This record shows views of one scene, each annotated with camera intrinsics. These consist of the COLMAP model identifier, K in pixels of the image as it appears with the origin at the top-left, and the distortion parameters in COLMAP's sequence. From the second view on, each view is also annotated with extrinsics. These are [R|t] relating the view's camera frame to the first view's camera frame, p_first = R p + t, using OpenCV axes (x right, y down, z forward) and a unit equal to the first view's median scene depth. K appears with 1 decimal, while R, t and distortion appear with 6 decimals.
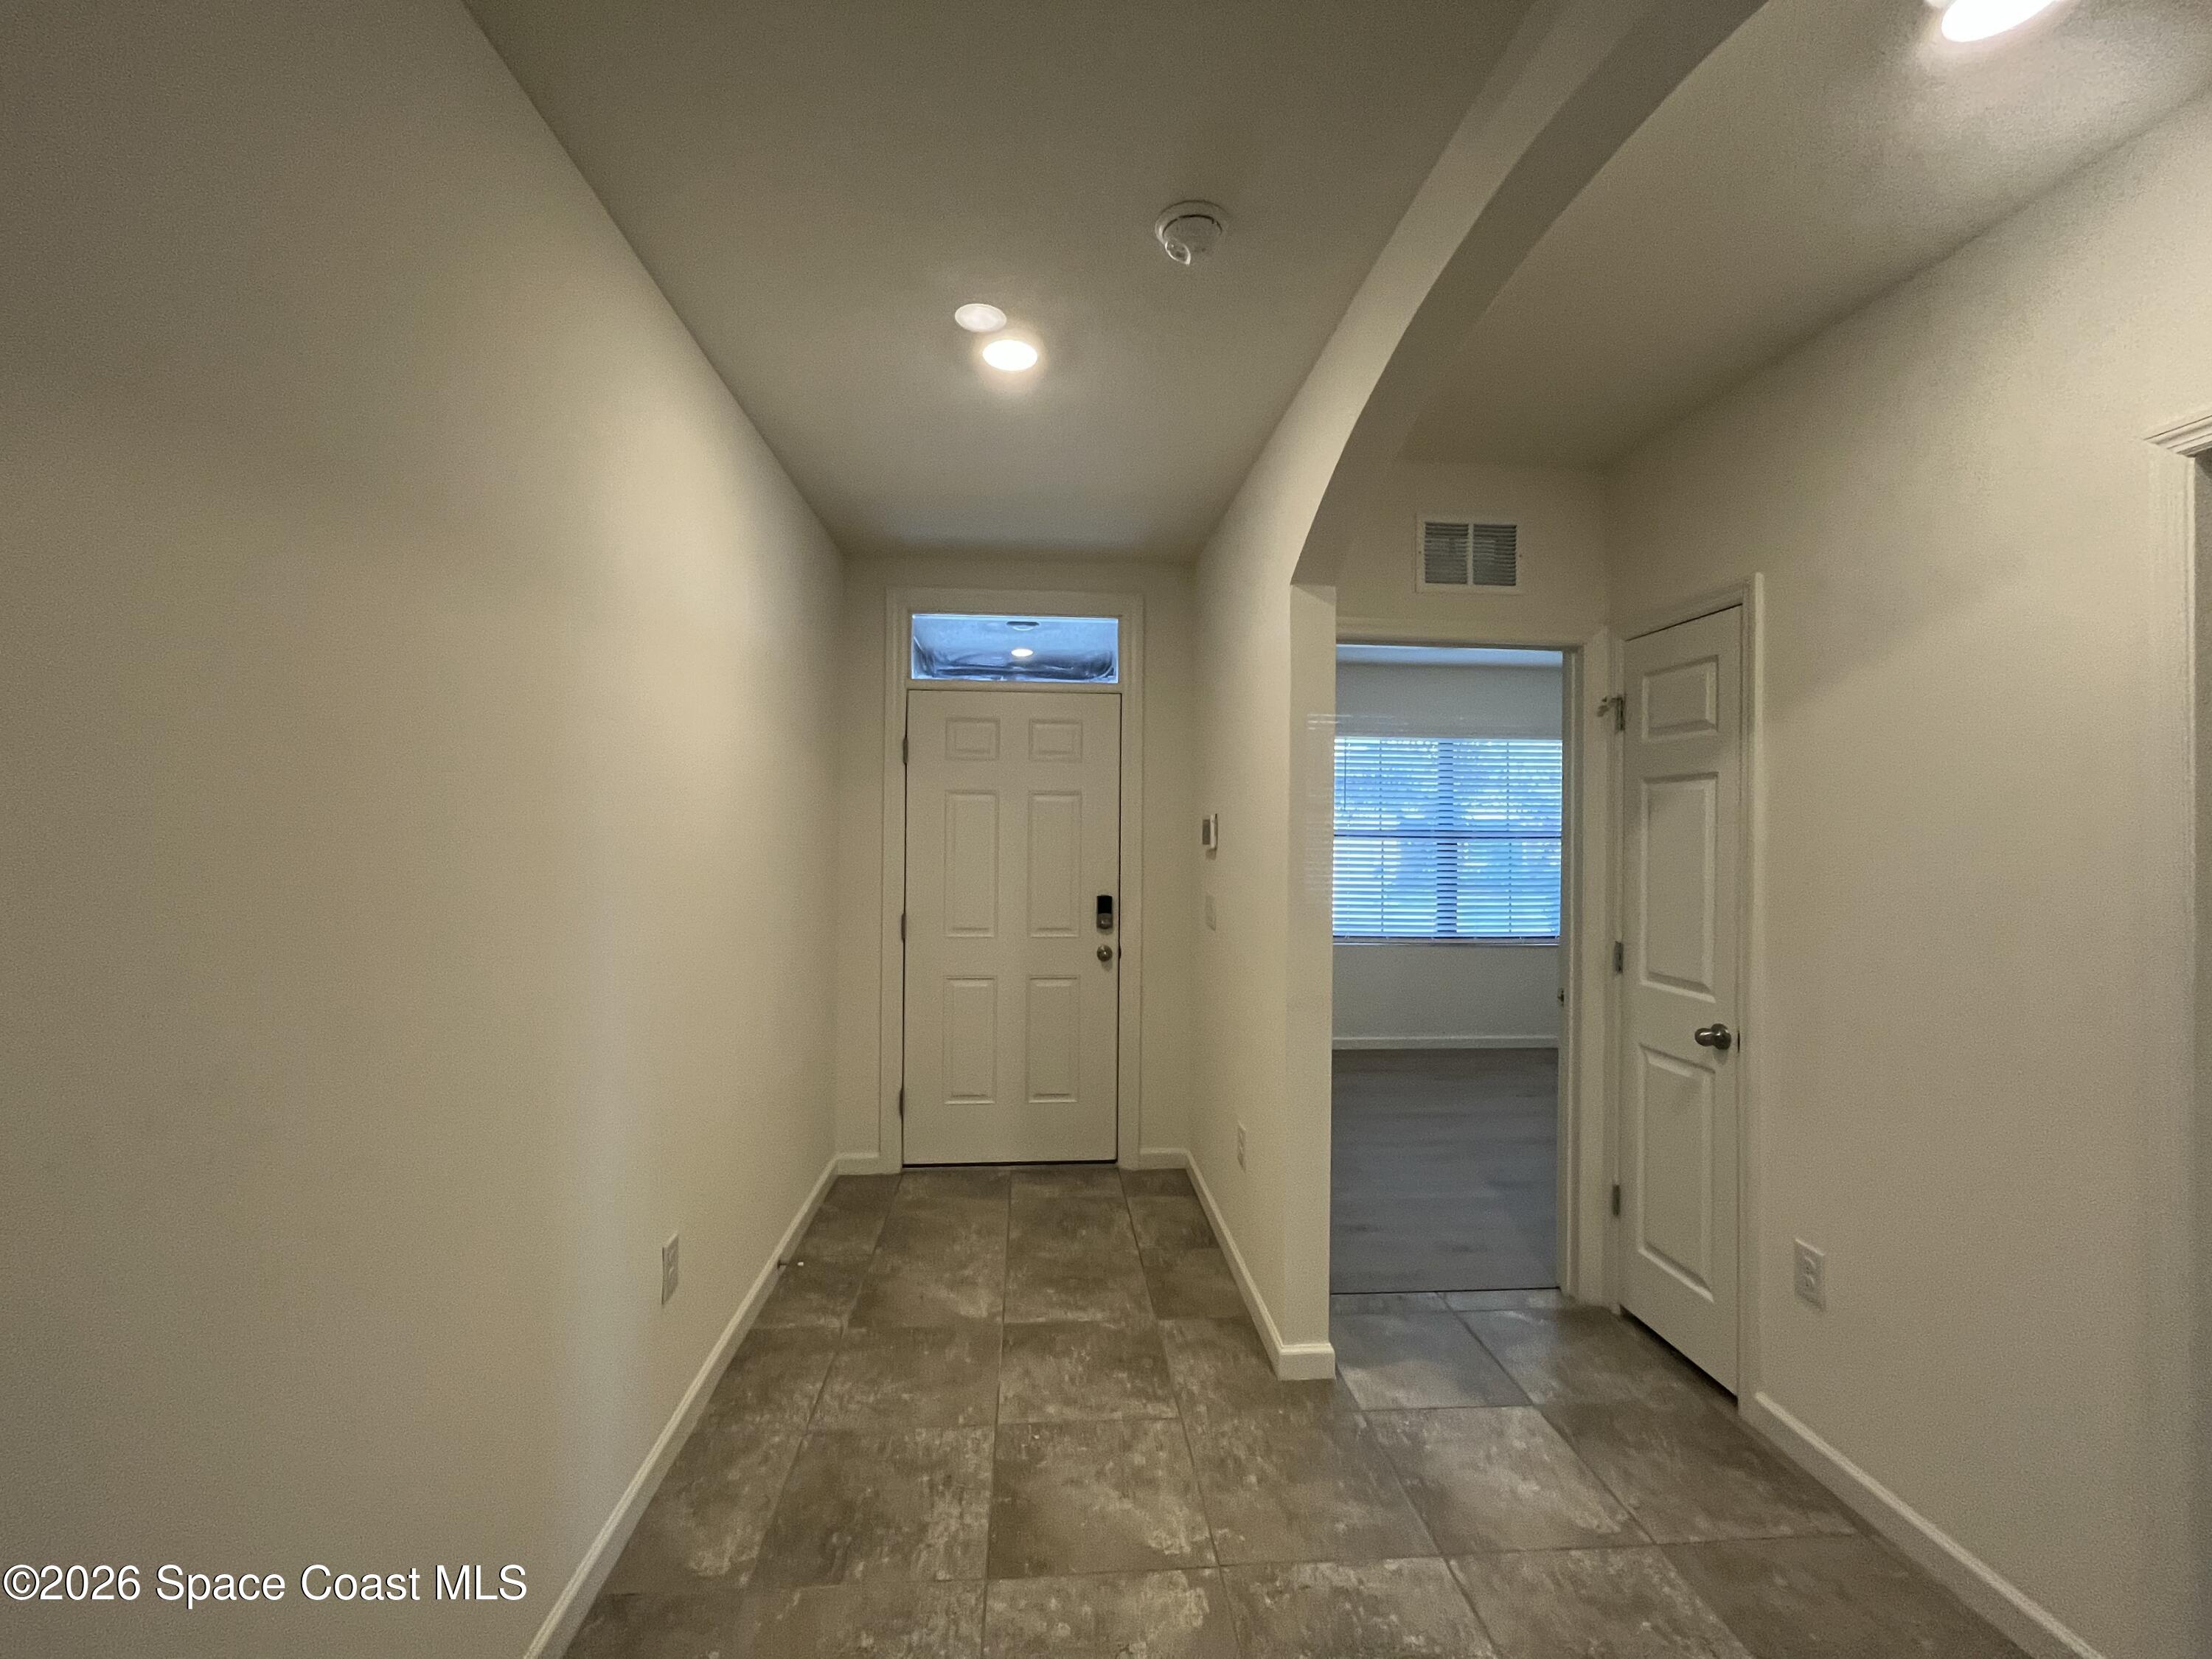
lens RADIAL K [[902.7, 0, 1107.2], [0, 902.7, 829.0], [0, 0, 1]] dist [-0.001331, 0.000168]
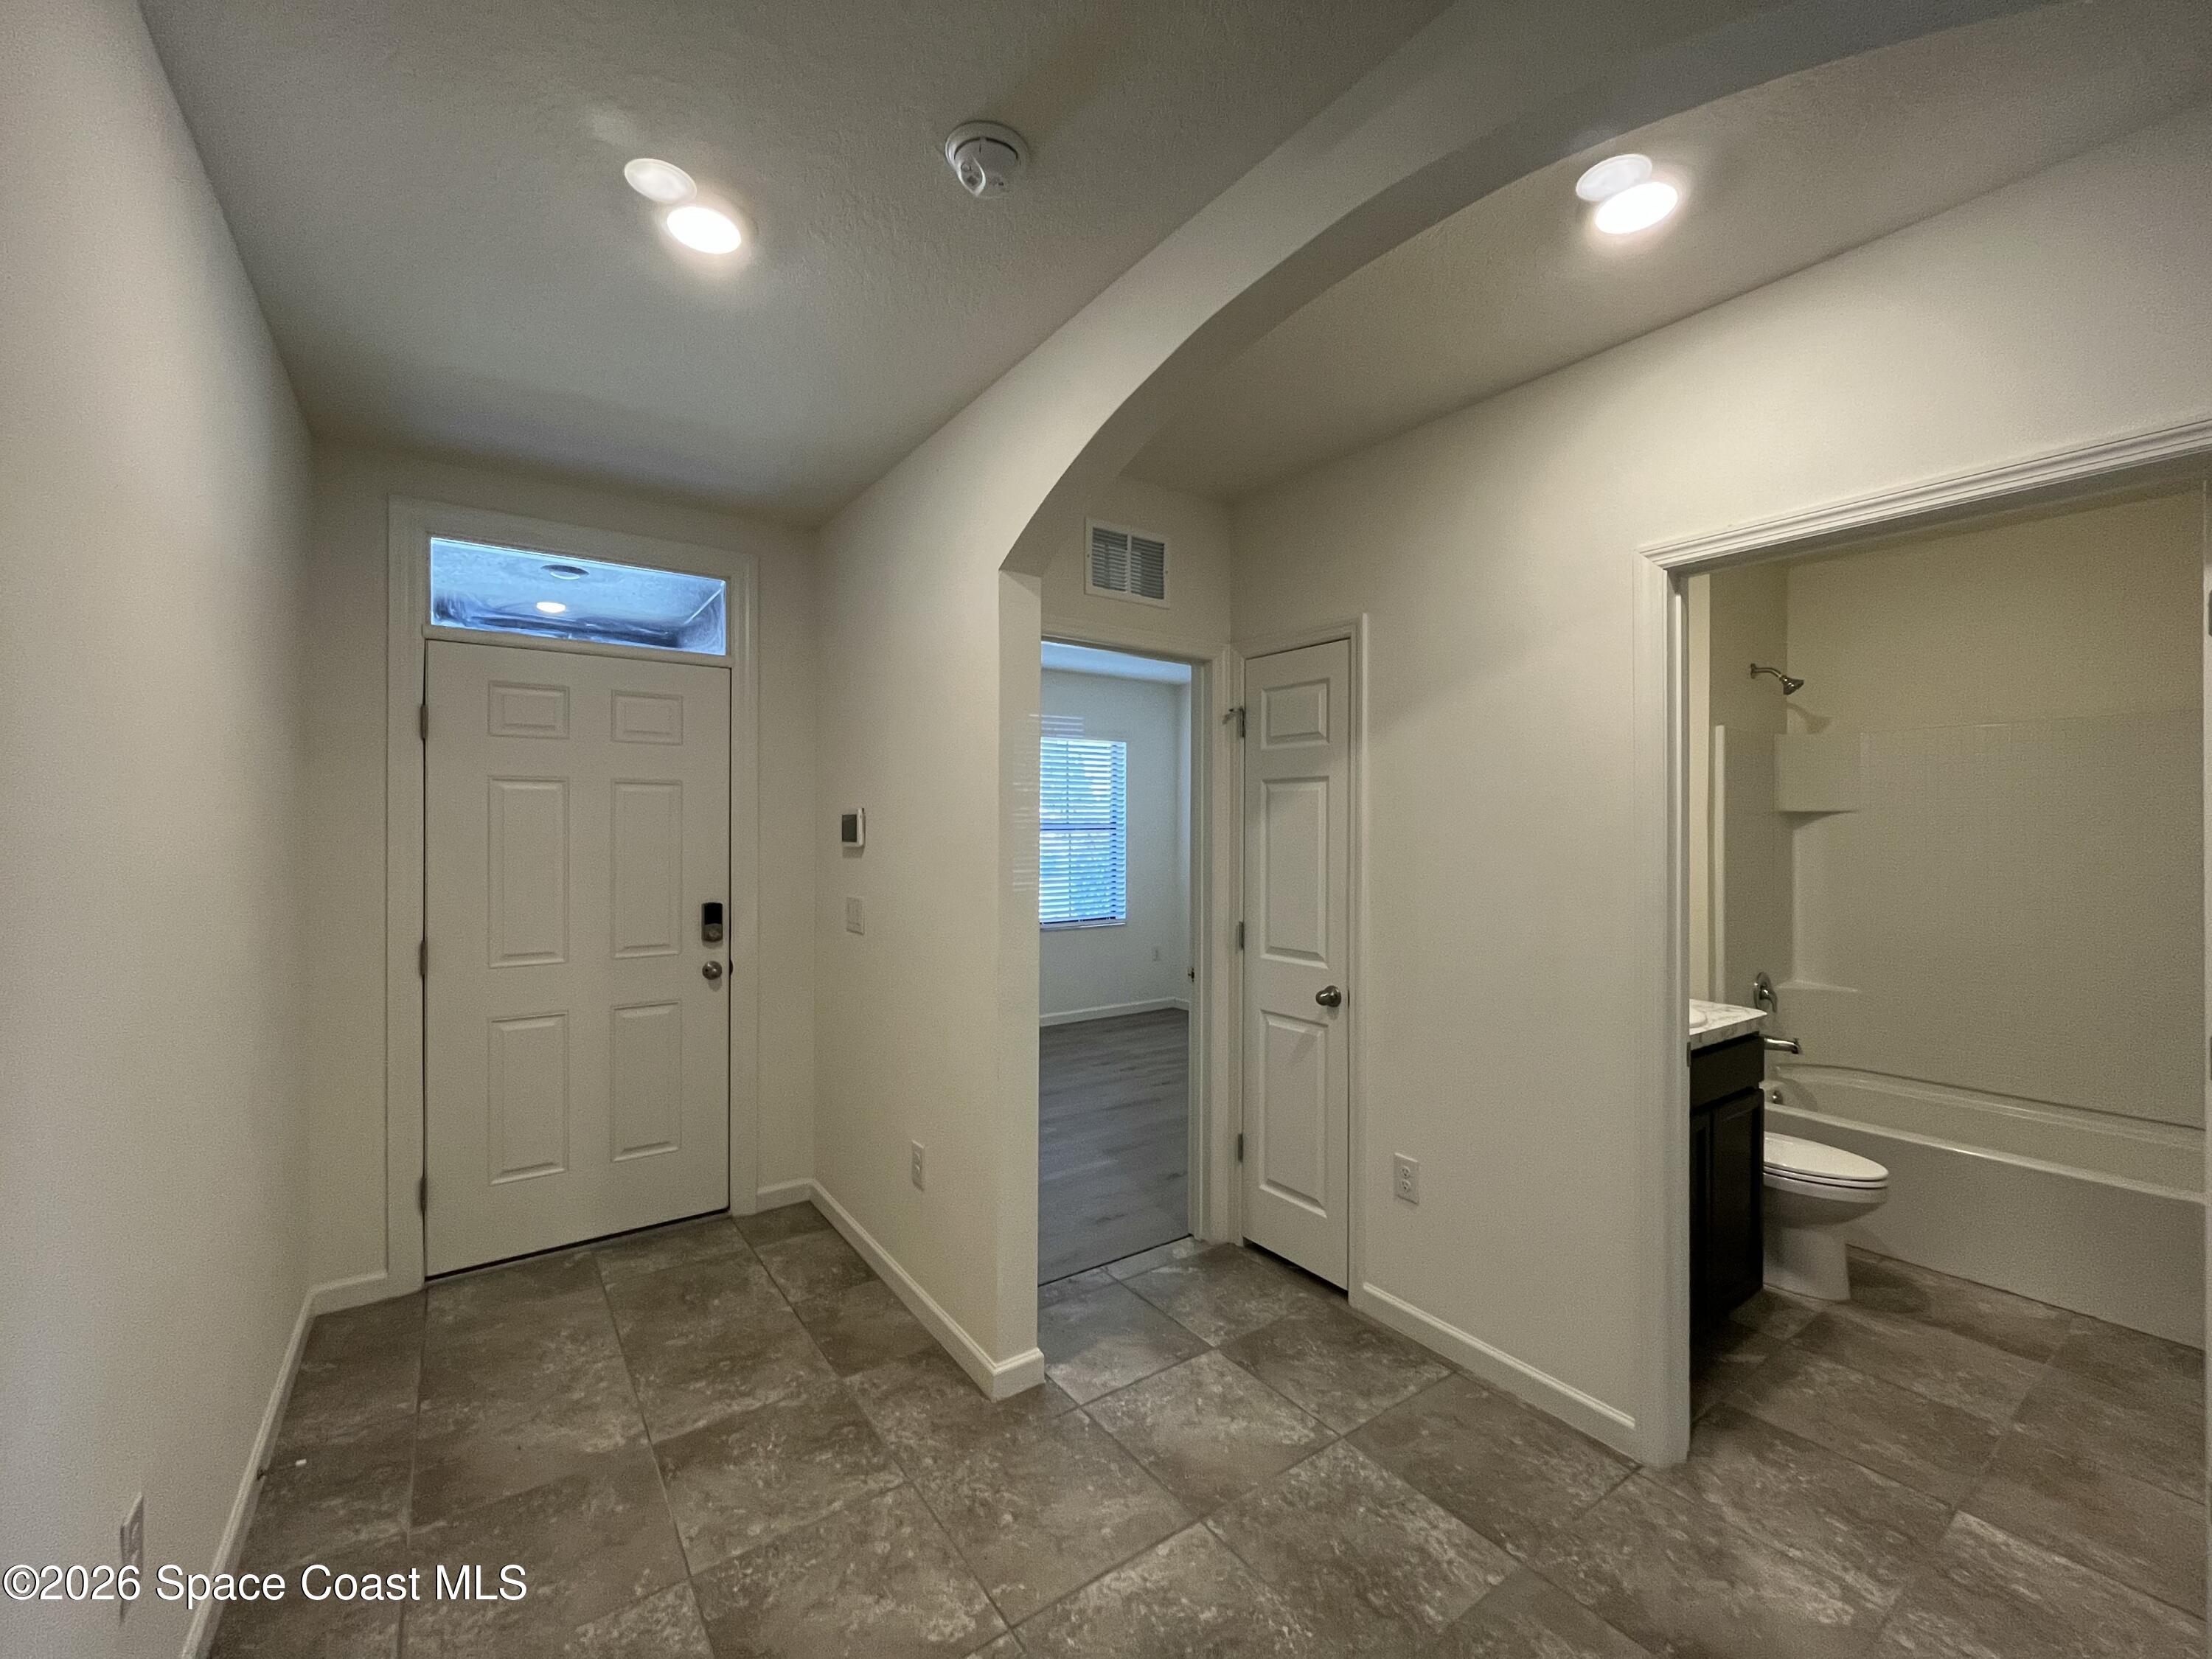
lens RADIAL K [[902.7, 0, 1107.3], [0, 902.7, 825.9], [0, 0, 1]] dist [-0.001331, 0.000168]
pose [[0.860026, -0.007249, 0.510199, -0.185302], [0.003352, 0.999958, 0.008557, -0.008234], [-0.510240, -0.005649, 0.860014, 0.115836]]
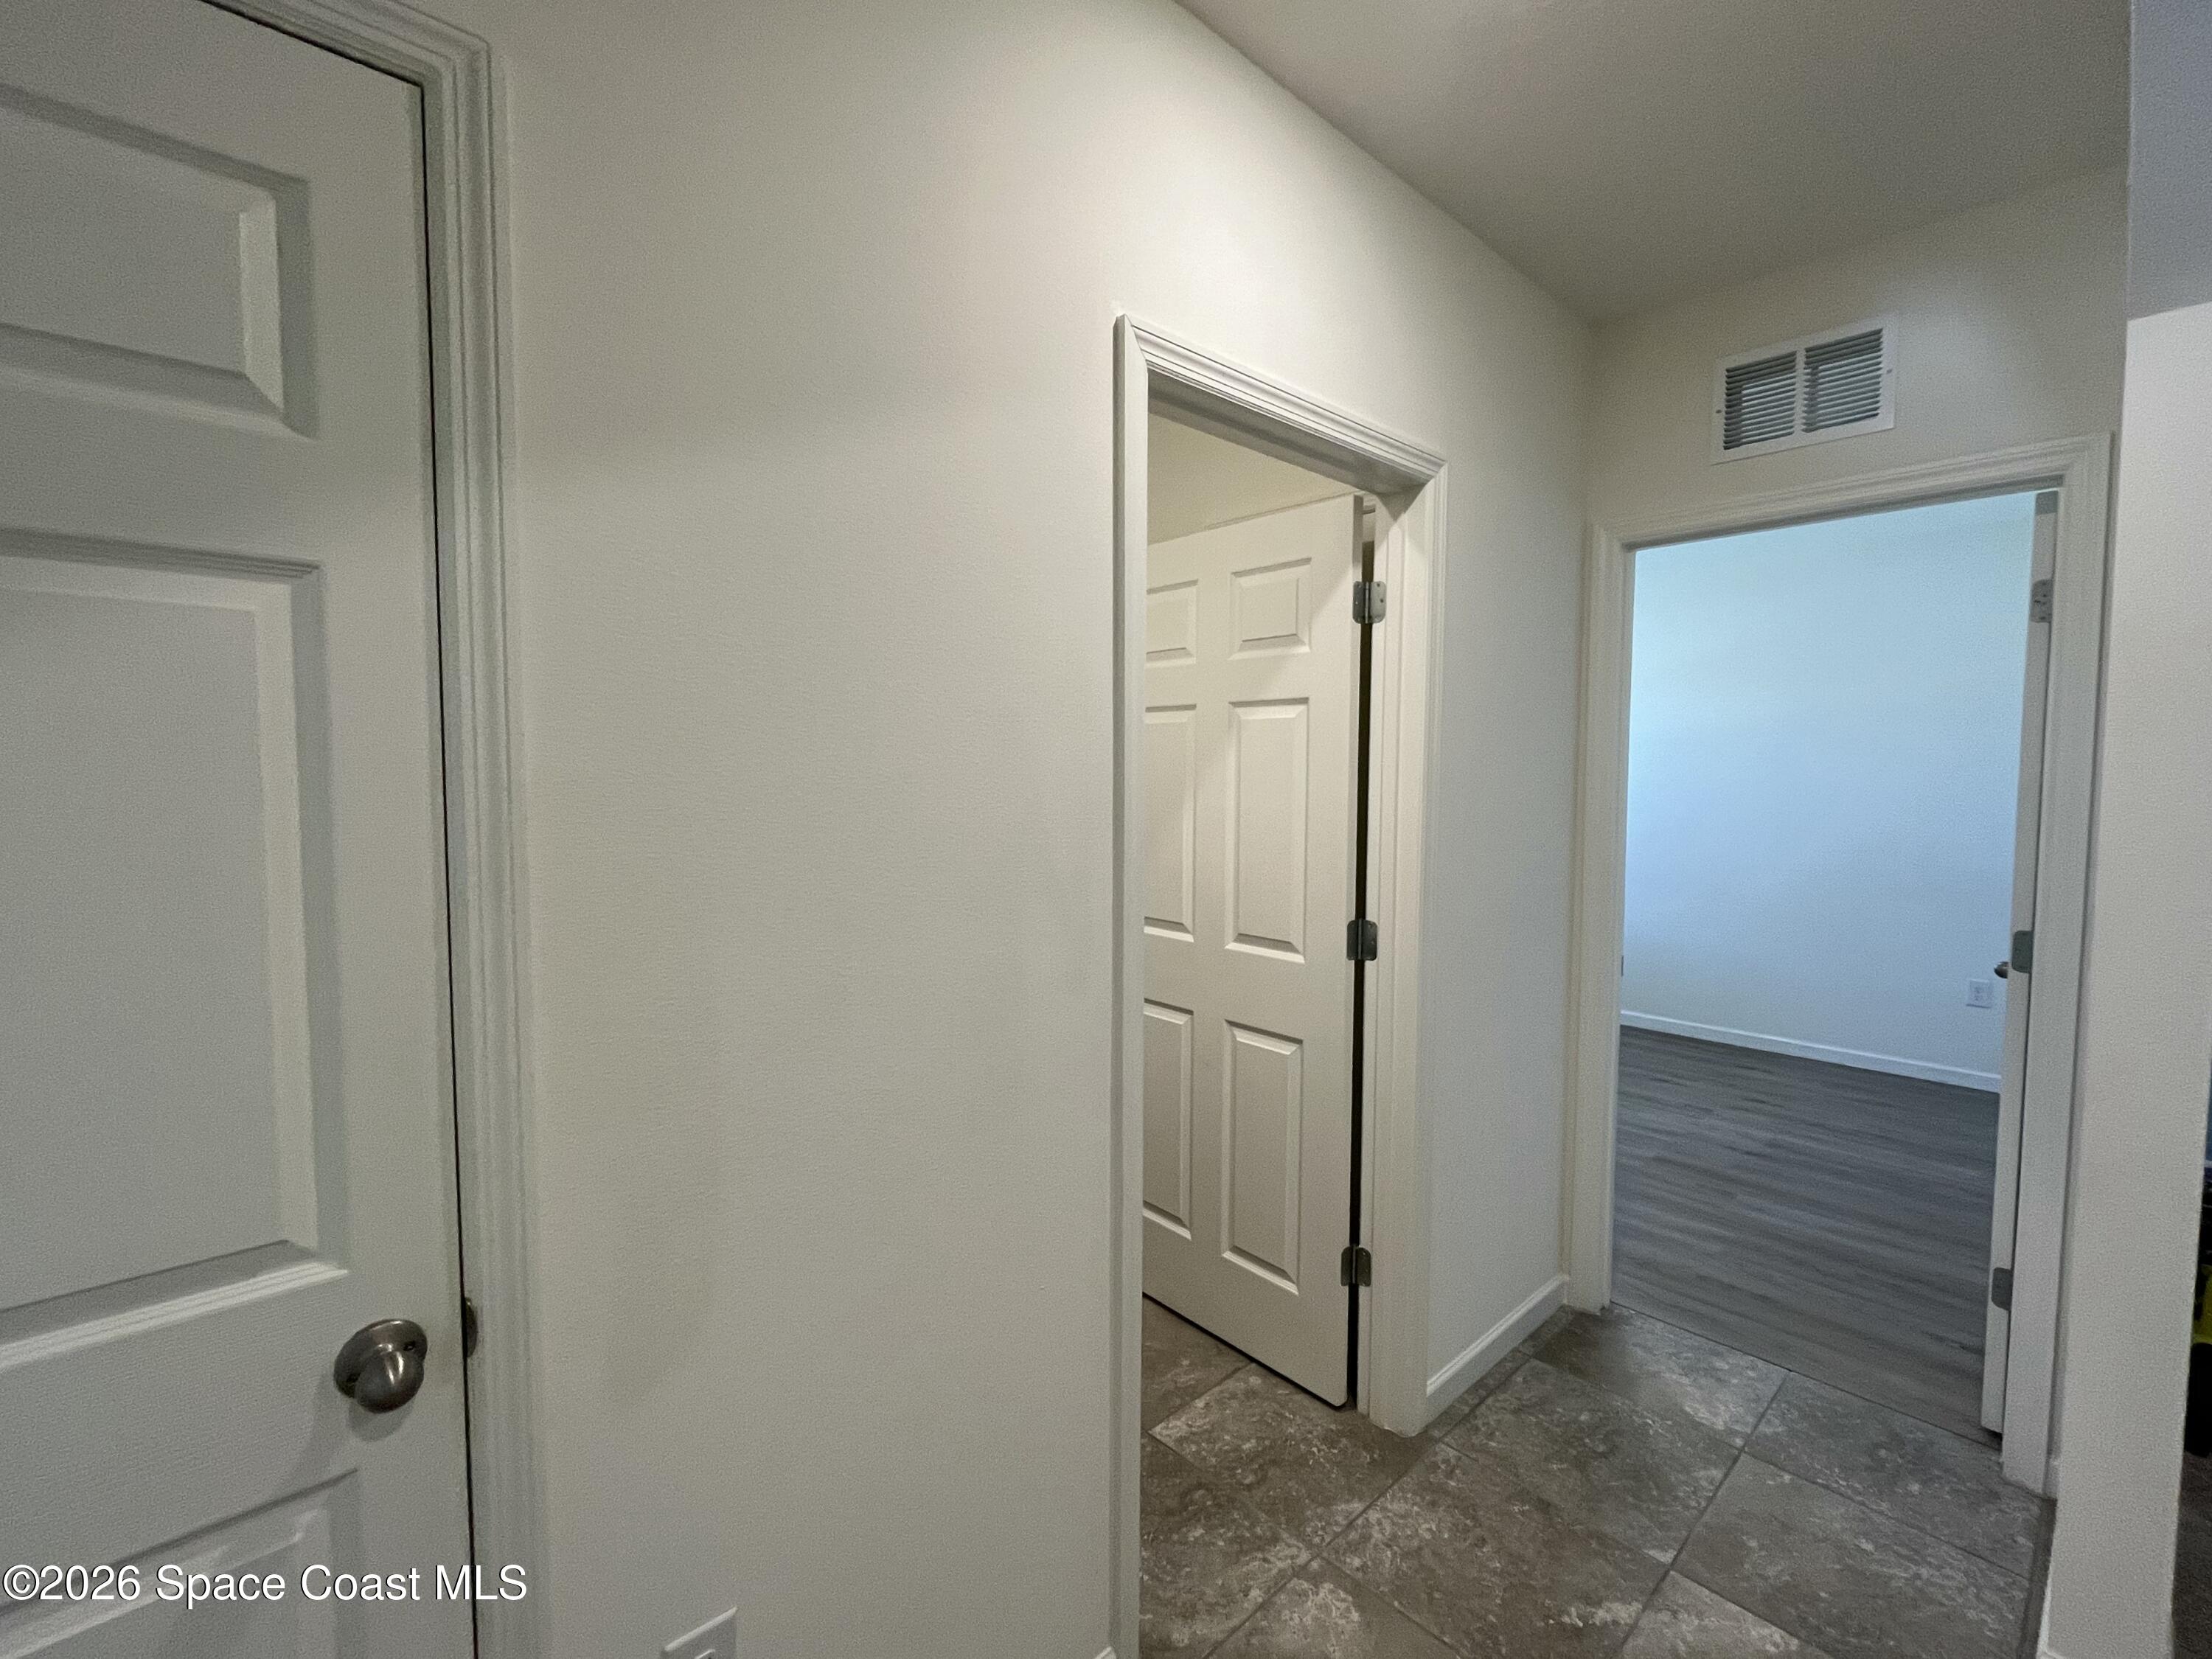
lens RADIAL K [[968.0, 0, 1110.0], [0, 968.0, 828.9], [0, 0, 1]] dist [0.000039, -0.000657]
pose [[-0.609783, -0.057571, 0.790475, 0.227628], [-0.010807, 0.997870, 0.064339, 0.004604], [-0.792495, 0.030690, -0.609106, 0.968082]]
